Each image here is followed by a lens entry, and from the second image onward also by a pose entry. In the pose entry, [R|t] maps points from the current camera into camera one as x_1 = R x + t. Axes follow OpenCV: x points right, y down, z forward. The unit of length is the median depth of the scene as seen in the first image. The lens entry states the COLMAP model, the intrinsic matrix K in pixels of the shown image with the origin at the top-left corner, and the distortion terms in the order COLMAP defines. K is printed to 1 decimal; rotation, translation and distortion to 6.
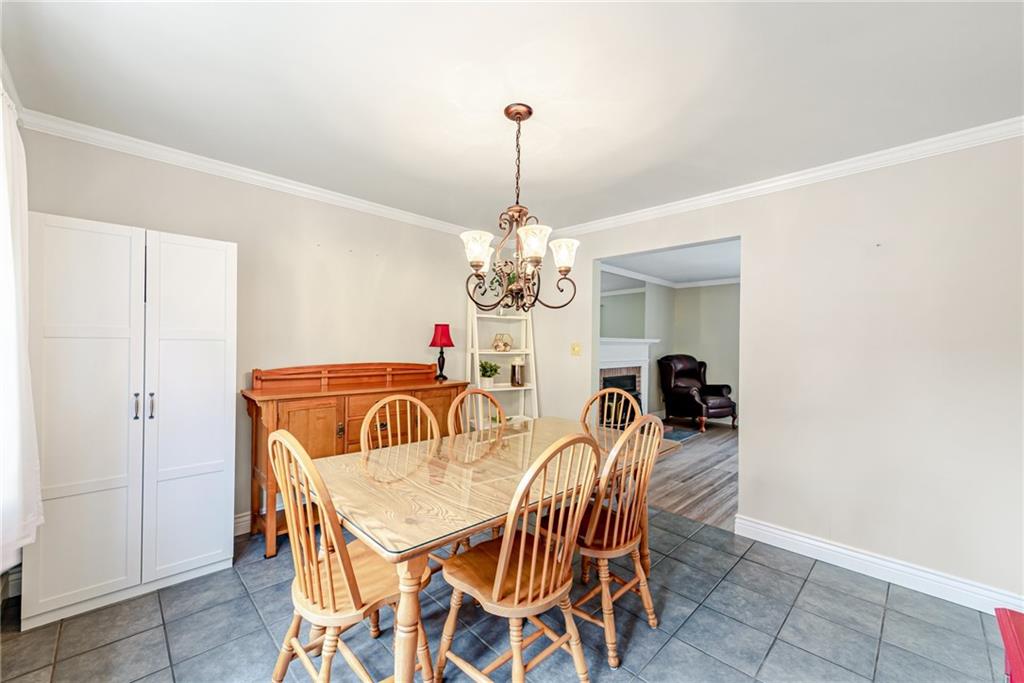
lens RADIAL K [[412.8, 0, 513.4], [0, 412.8, 339.4], [0, 0, 1]] dist [0.011668, -0.000534]
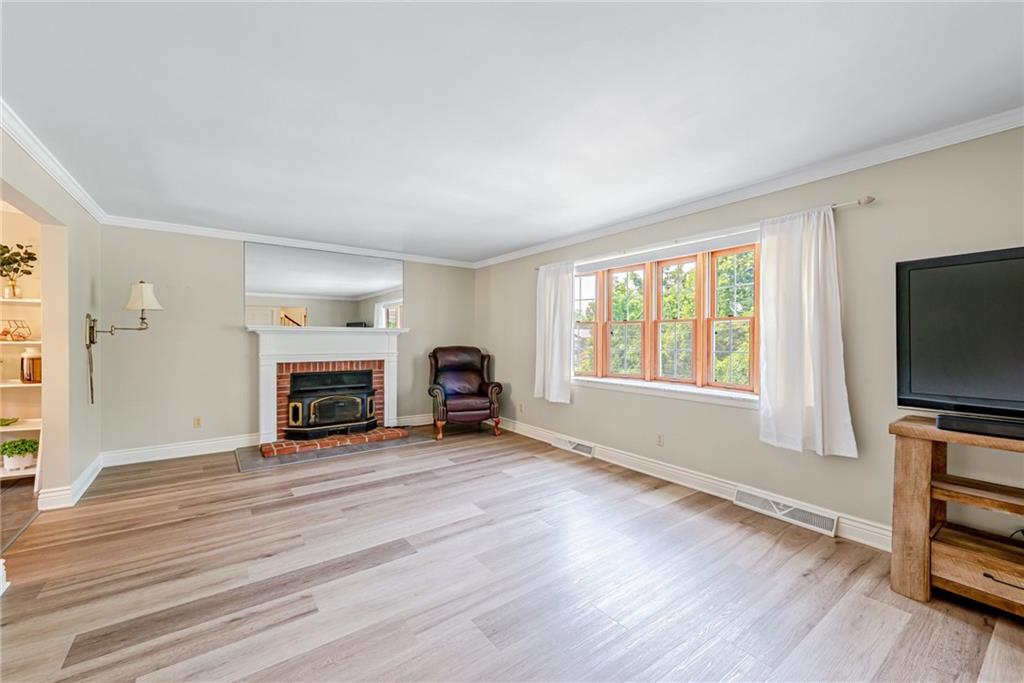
lens RADIAL K [[412.8, 0, 513.4], [0, 412.8, 339.4], [0, 0, 1]] dist [0.011668, -0.000534]
pose [[0.988872, -0.001377, -0.148762, 0.709679], [0.004057, 0.999835, 0.017719, 0.009209], [0.148713, -0.018126, 0.988714, 0.200512]]
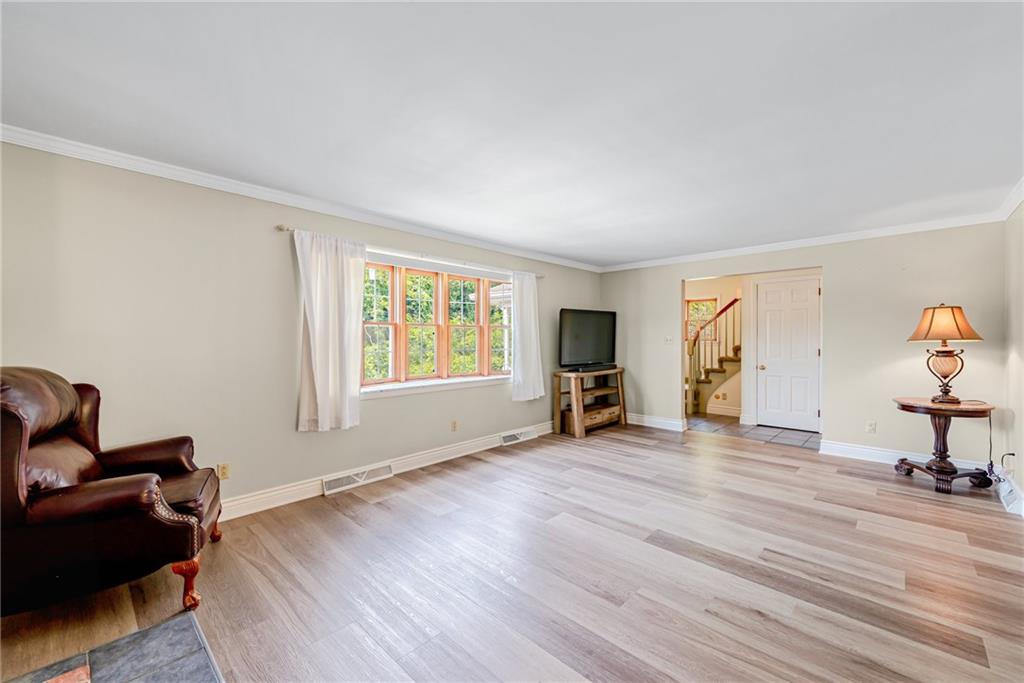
lens RADIAL K [[412.8, 0, 513.4], [0, 412.8, 339.4], [0, 0, 1]] dist [0.011668, -0.000534]
pose [[-0.033569, -0.009843, 0.999388, 0.119788], [-0.012652, 0.999876, 0.009423, 0.009746], [-0.999356, -0.012328, -0.033690, 0.745650]]
